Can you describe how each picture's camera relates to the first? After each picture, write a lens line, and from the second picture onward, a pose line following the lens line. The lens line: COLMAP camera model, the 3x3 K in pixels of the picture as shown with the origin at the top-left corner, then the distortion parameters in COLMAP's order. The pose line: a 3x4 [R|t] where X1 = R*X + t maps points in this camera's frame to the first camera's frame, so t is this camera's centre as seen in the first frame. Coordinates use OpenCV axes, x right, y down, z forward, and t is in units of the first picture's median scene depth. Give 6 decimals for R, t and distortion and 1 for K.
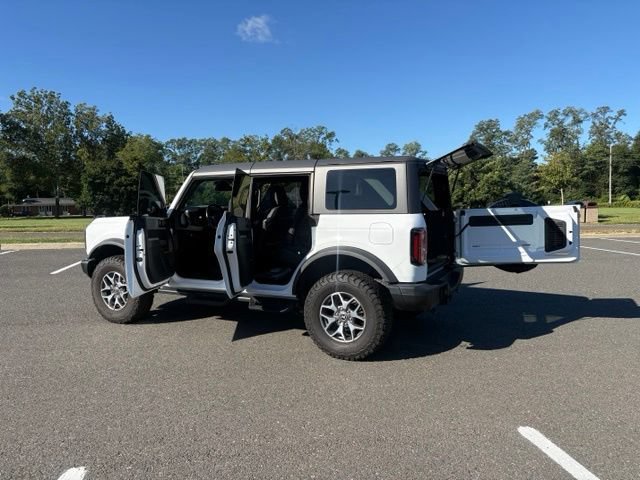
lens RADIAL K [[485.8, 0, 320.0], [0, 485.8, 240.0], [0, 0, 1]] dist [0.045806, -0.038835]
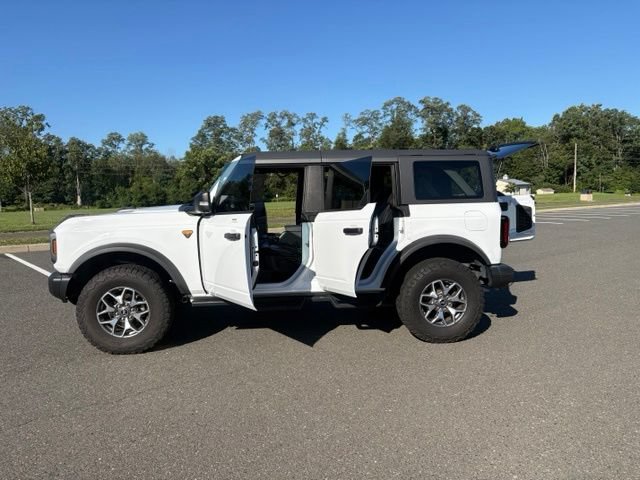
lens RADIAL K [[485.8, 0, 320.0], [0, 485.8, 240.0], [0, 0, 1]] dist [0.045806, -0.038835]
pose [[0.845230, -0.055908, 0.531470, -0.096625], [0.049233, 0.998430, 0.026731, -0.002233], [-0.532130, 0.003572, 0.846655, 0.033872]]
